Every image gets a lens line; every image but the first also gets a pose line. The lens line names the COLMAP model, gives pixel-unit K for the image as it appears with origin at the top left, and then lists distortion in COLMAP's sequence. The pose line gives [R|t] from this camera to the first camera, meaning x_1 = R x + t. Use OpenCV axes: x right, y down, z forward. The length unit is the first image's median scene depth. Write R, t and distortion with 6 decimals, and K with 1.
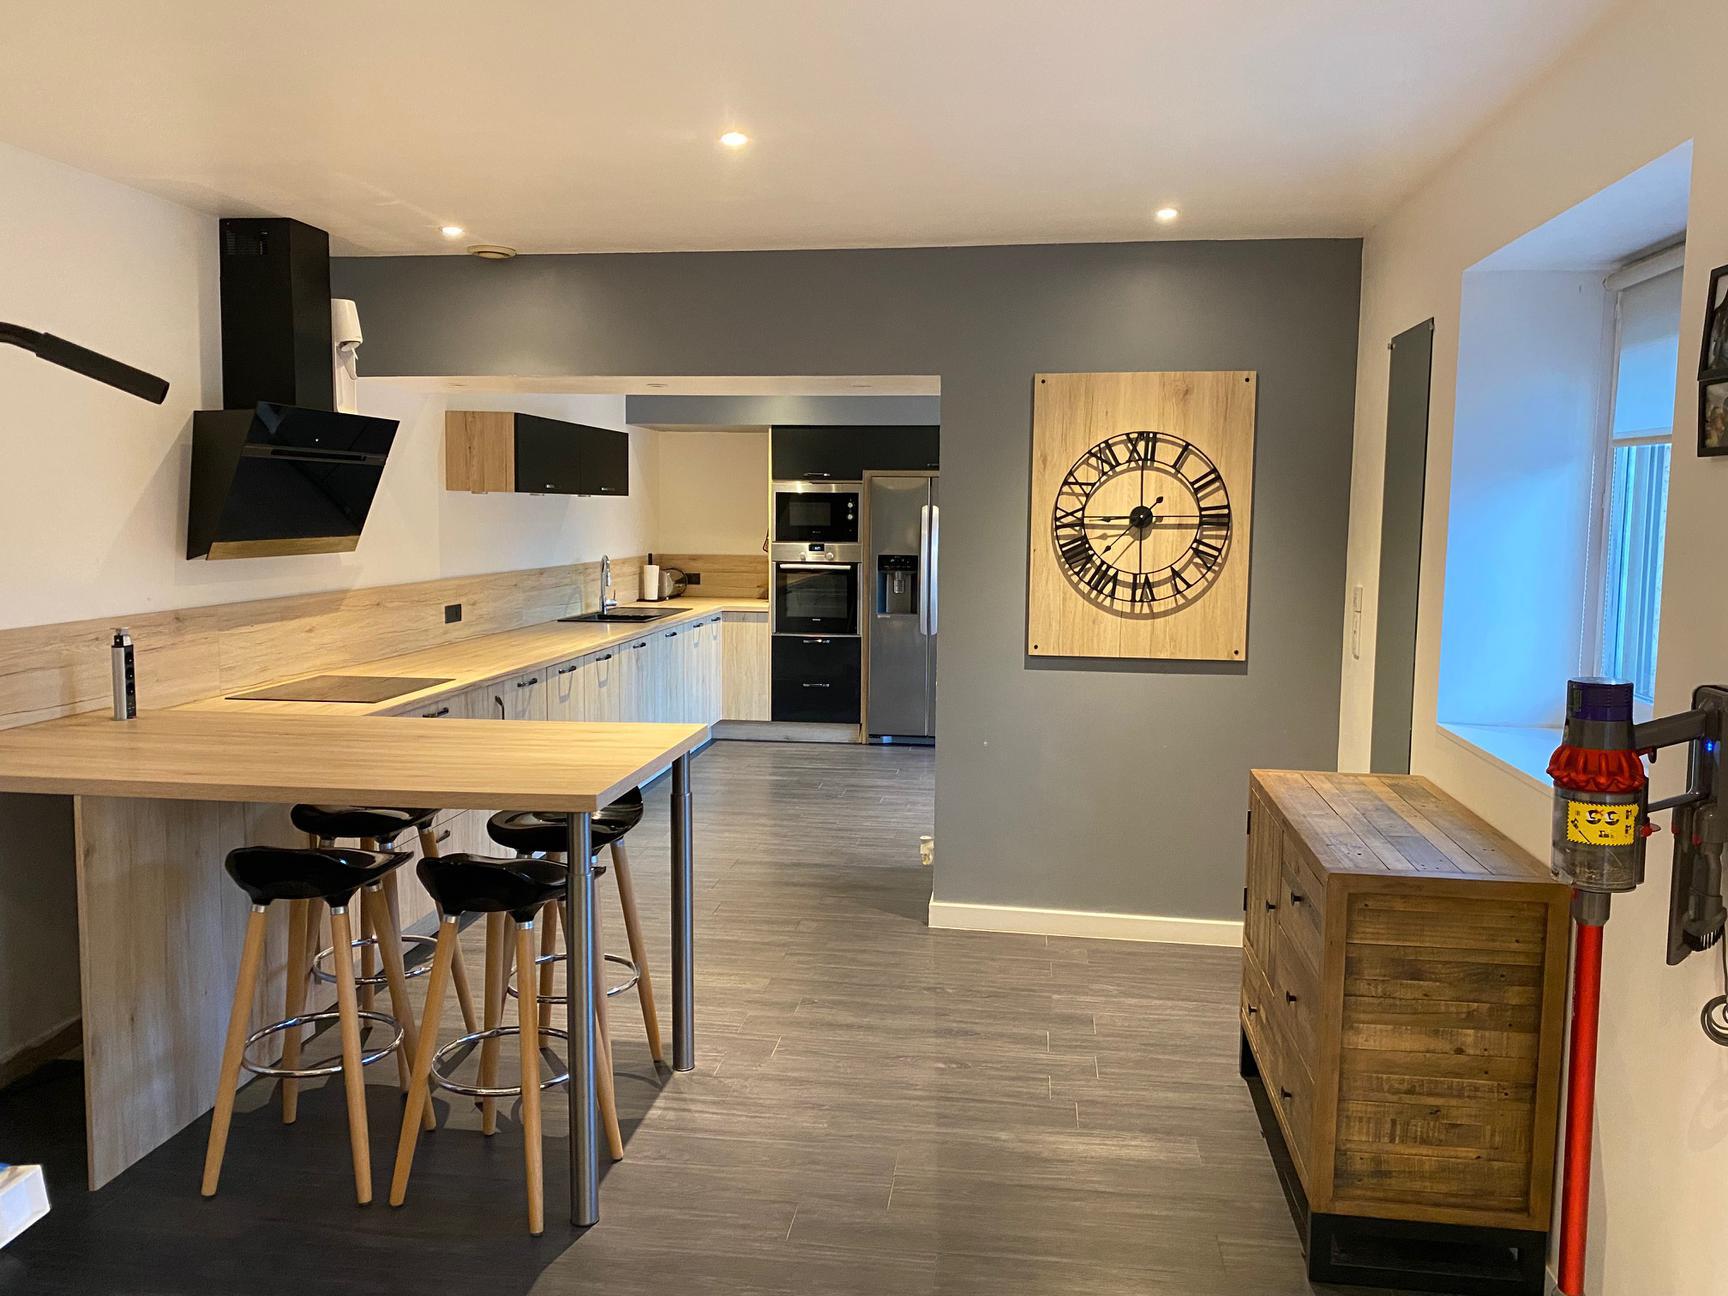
lens RADIAL K [[1320.7, 0, 867.7], [0, 1320.7, 643.5], [0, 0, 1]] dist [0.070325, -0.000559]
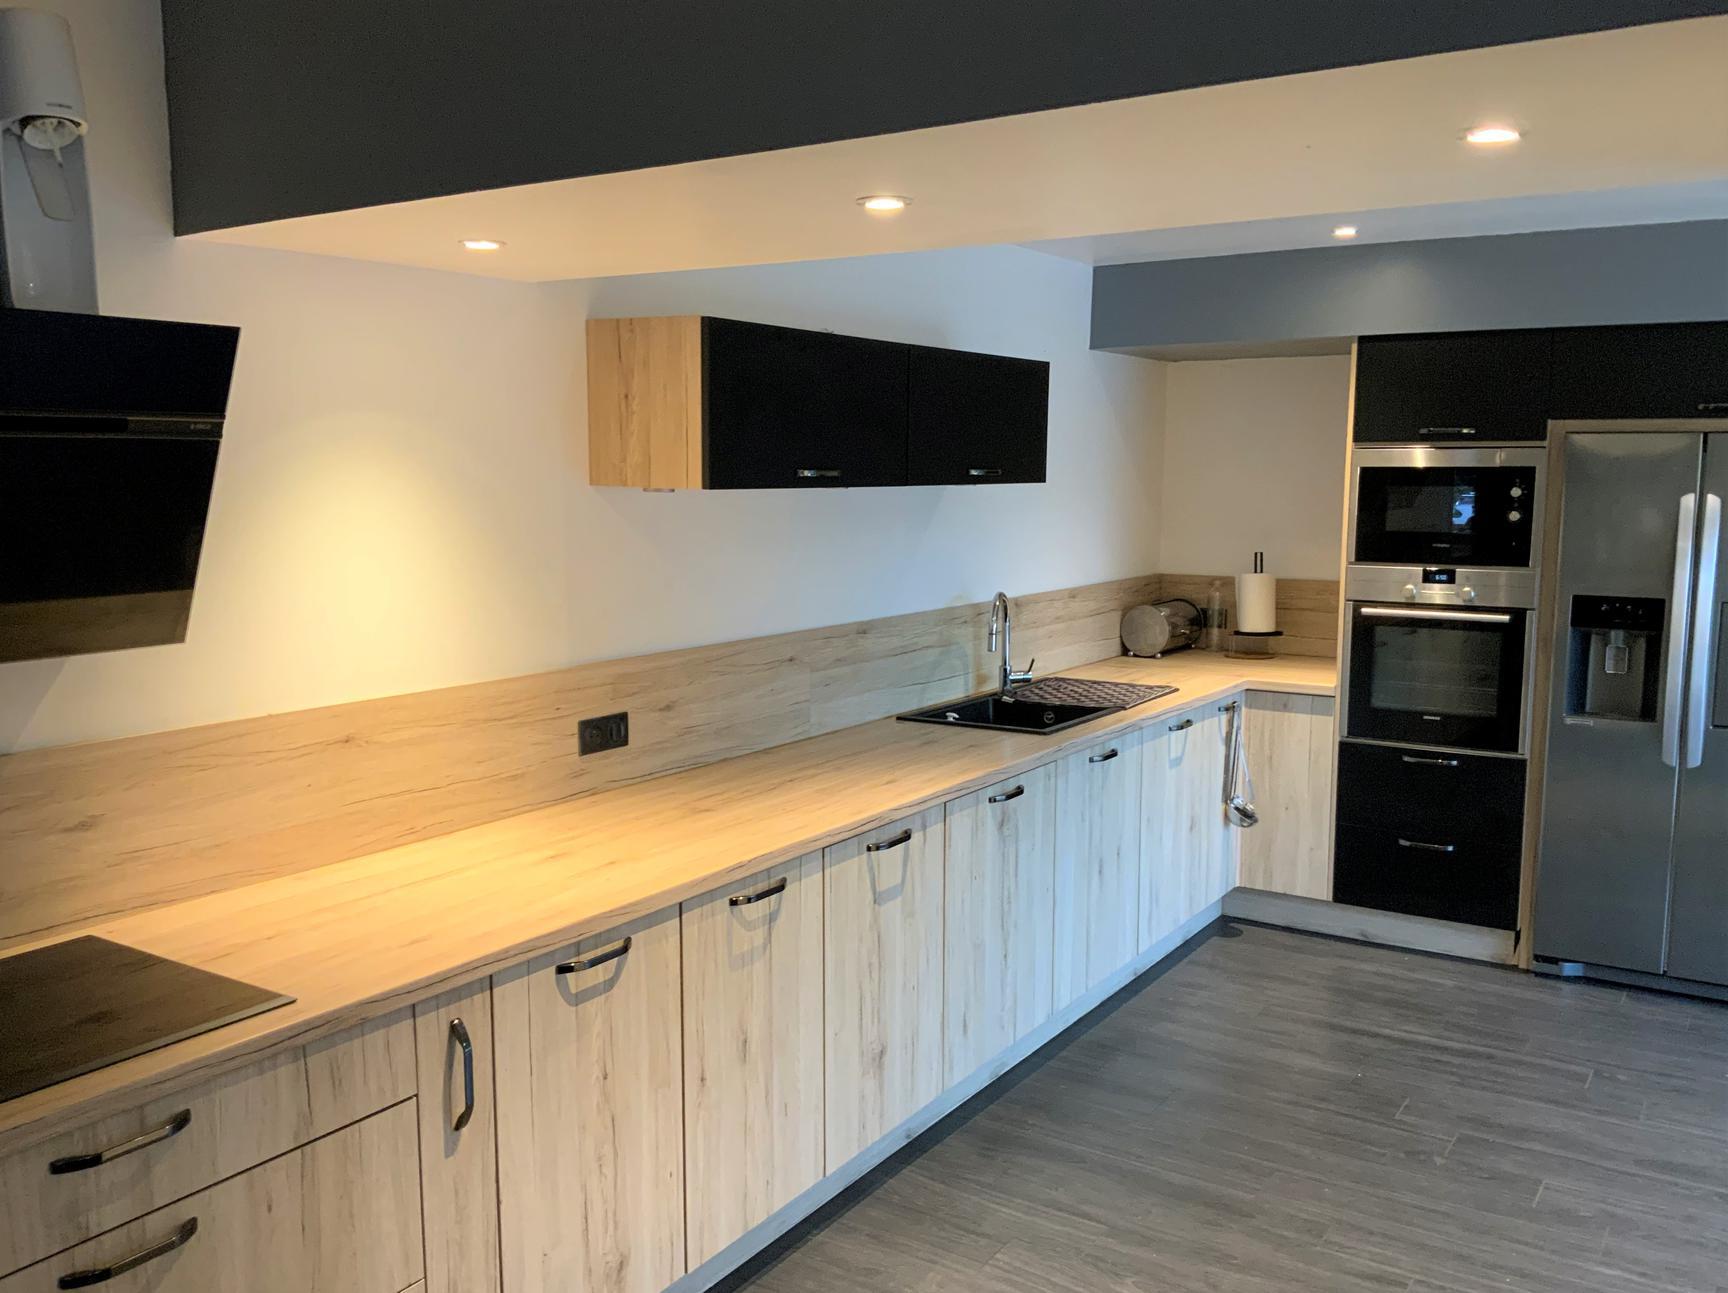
lens RADIAL K [[1452.2, 0, 867.8], [0, 1452.2, 658.7], [0, 0, 1]] dist [0.016366, -0.038884]
pose [[0.898696, 0.047852, -0.435955, 0.009026], [-0.036002, 0.998724, 0.035407, -0.053062], [0.437093, -0.016125, 0.899272, 0.405080]]
